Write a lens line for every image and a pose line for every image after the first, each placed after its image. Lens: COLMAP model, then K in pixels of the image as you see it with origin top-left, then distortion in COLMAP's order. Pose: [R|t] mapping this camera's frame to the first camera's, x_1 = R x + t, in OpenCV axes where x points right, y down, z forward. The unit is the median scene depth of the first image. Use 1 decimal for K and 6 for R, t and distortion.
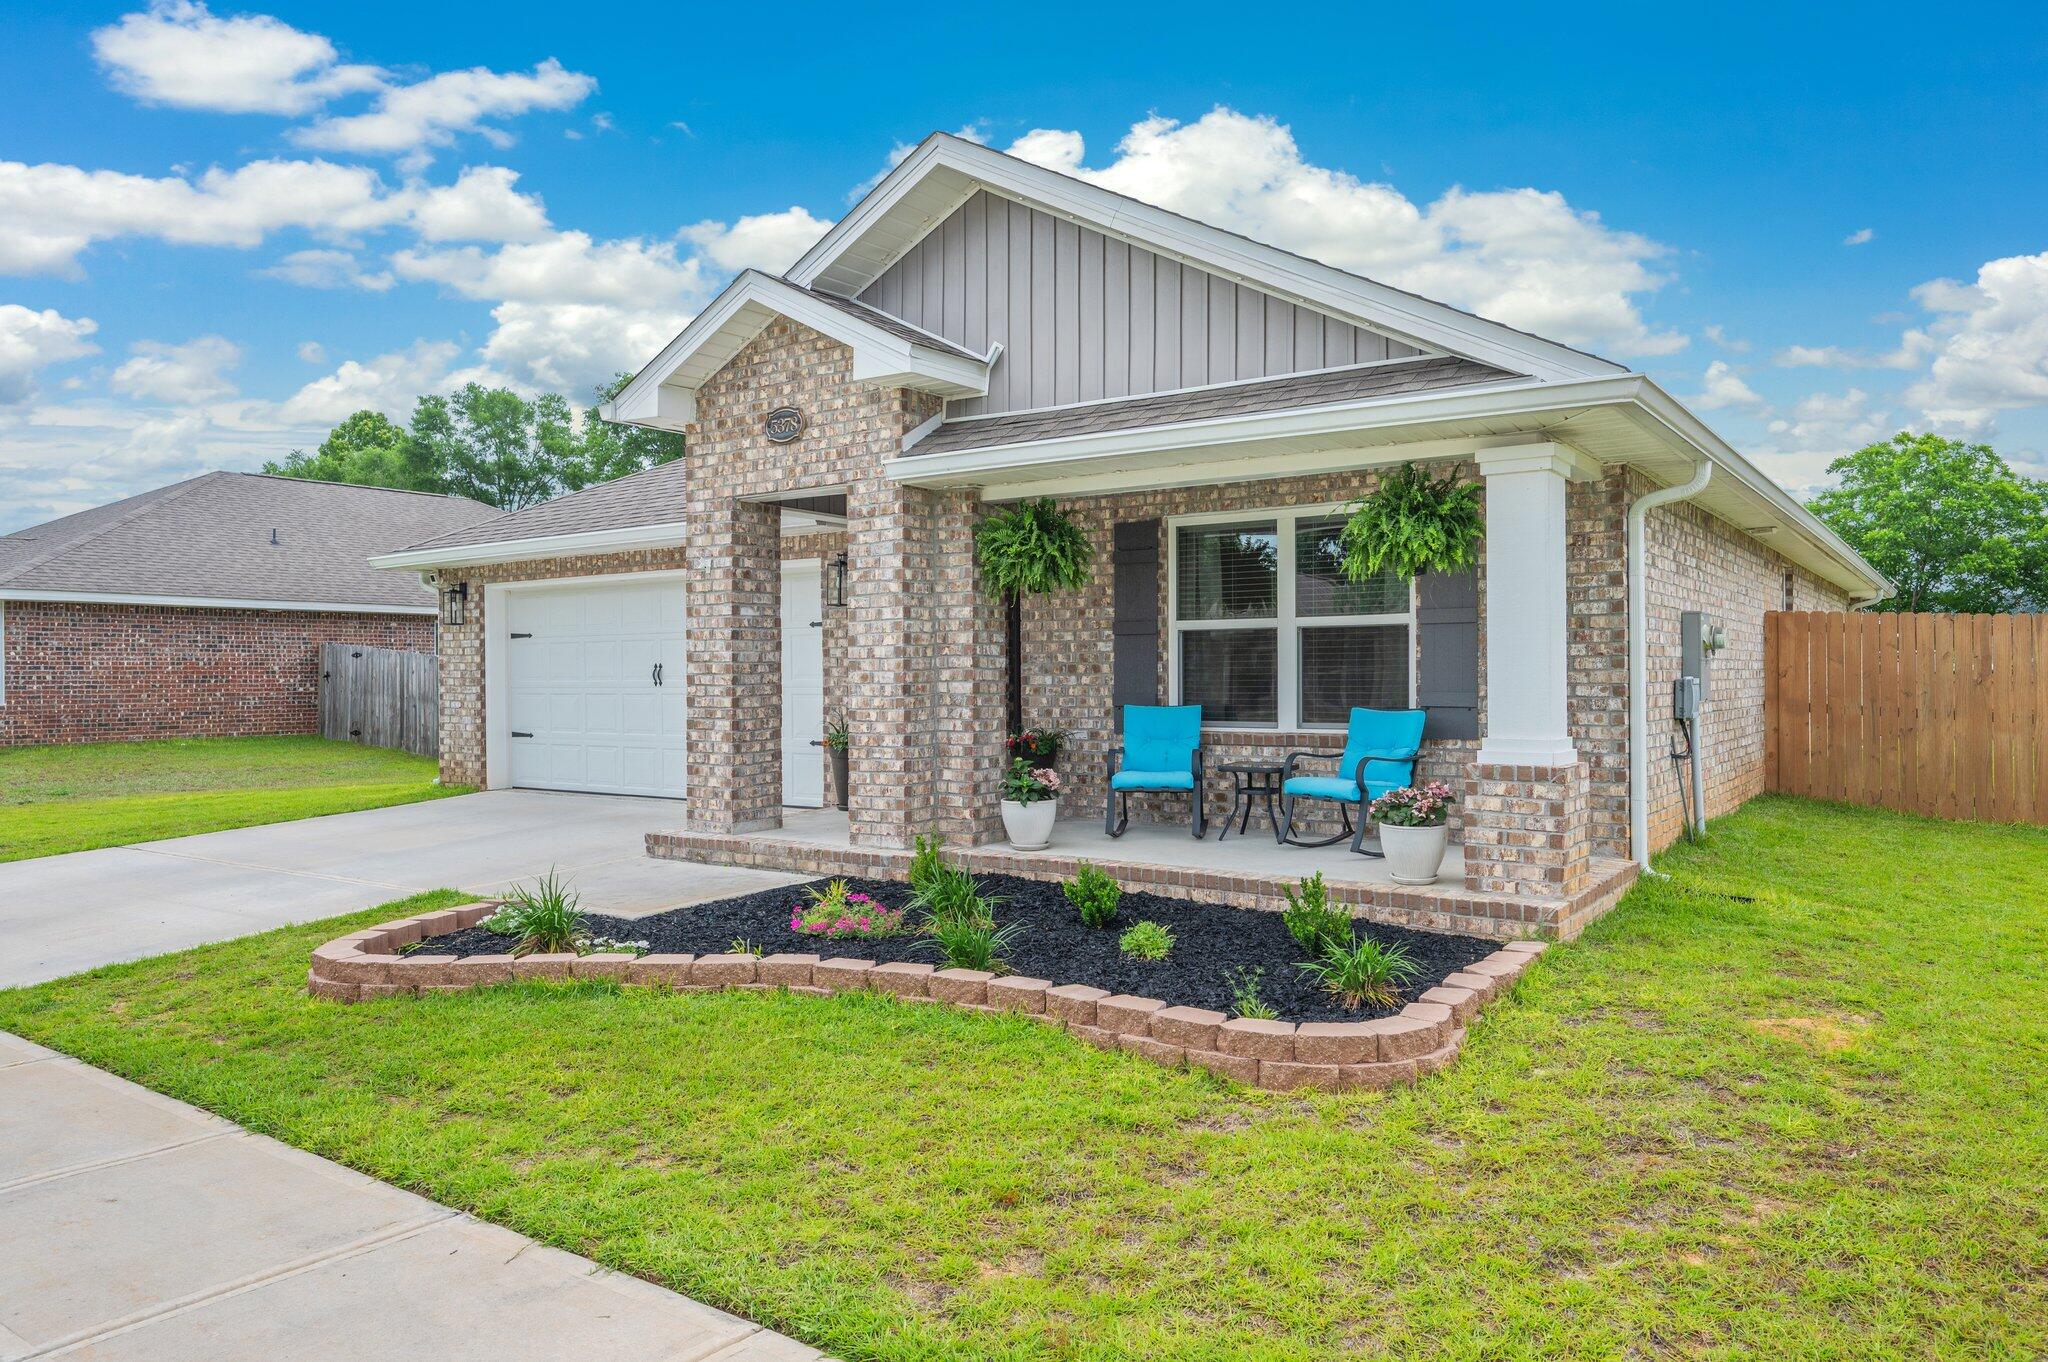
lens RADIAL K [[1371.1, 0, 1023.6], [0, 1371.1, 678.3], [0, 0, 1]] dist [-0.004873, 0.000489]
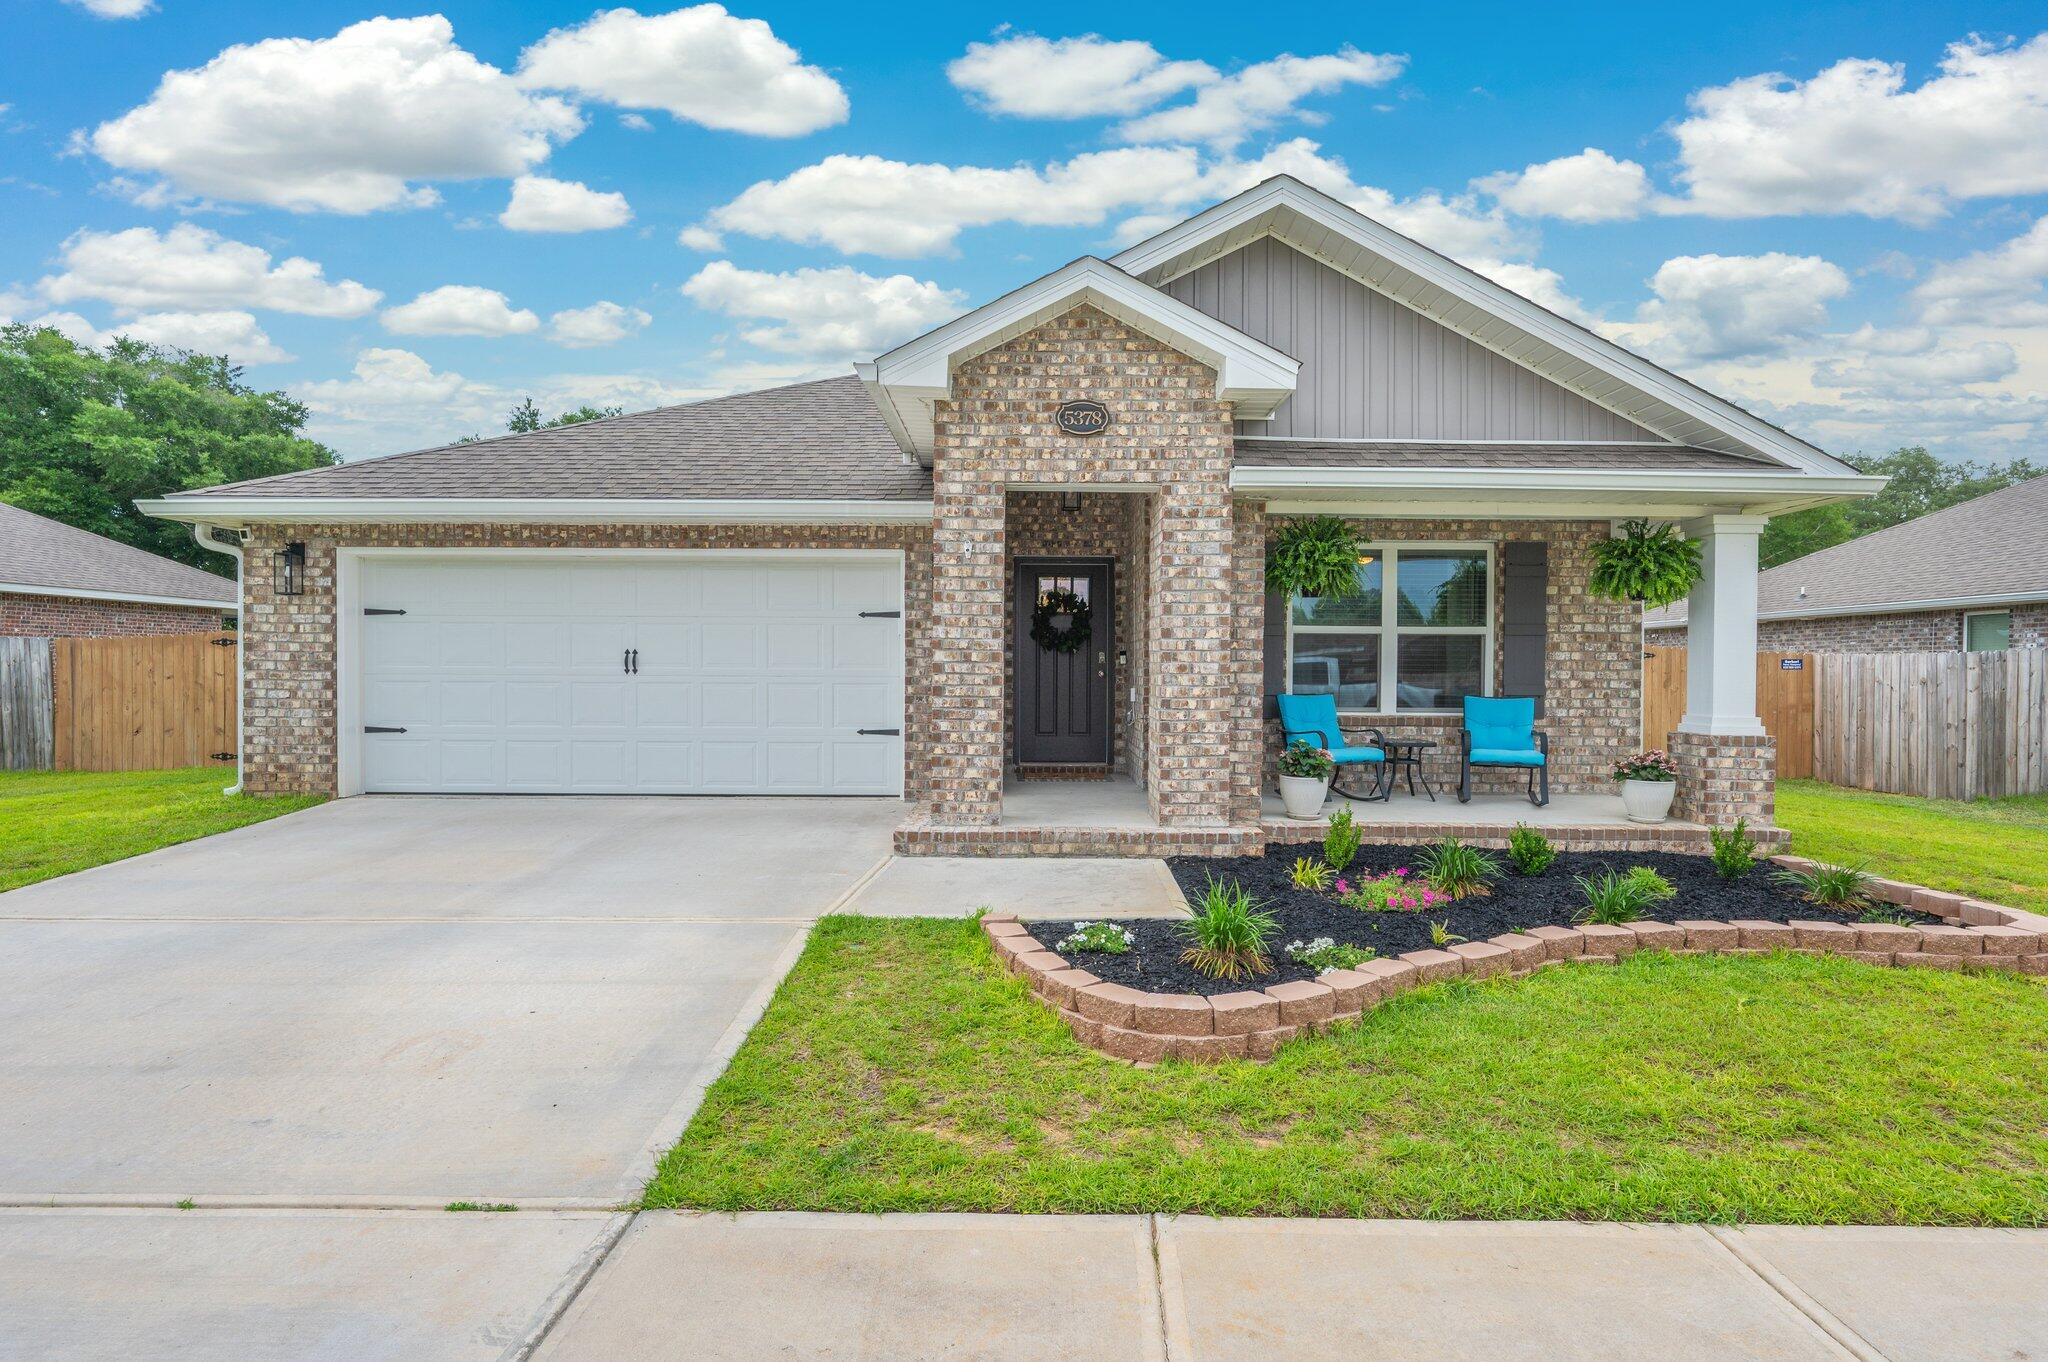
lens RADIAL K [[1051.7, 0, 1027.2], [0, 1051.7, 685.4], [0, 0, 1]] dist [-0.002018, 0.000379]
pose [[0.815674, 0.005213, 0.578488, -0.672077], [-0.010969, 0.999919, 0.006457, 0.008729], [-0.578407, -0.011612, 0.815666, 0.396249]]
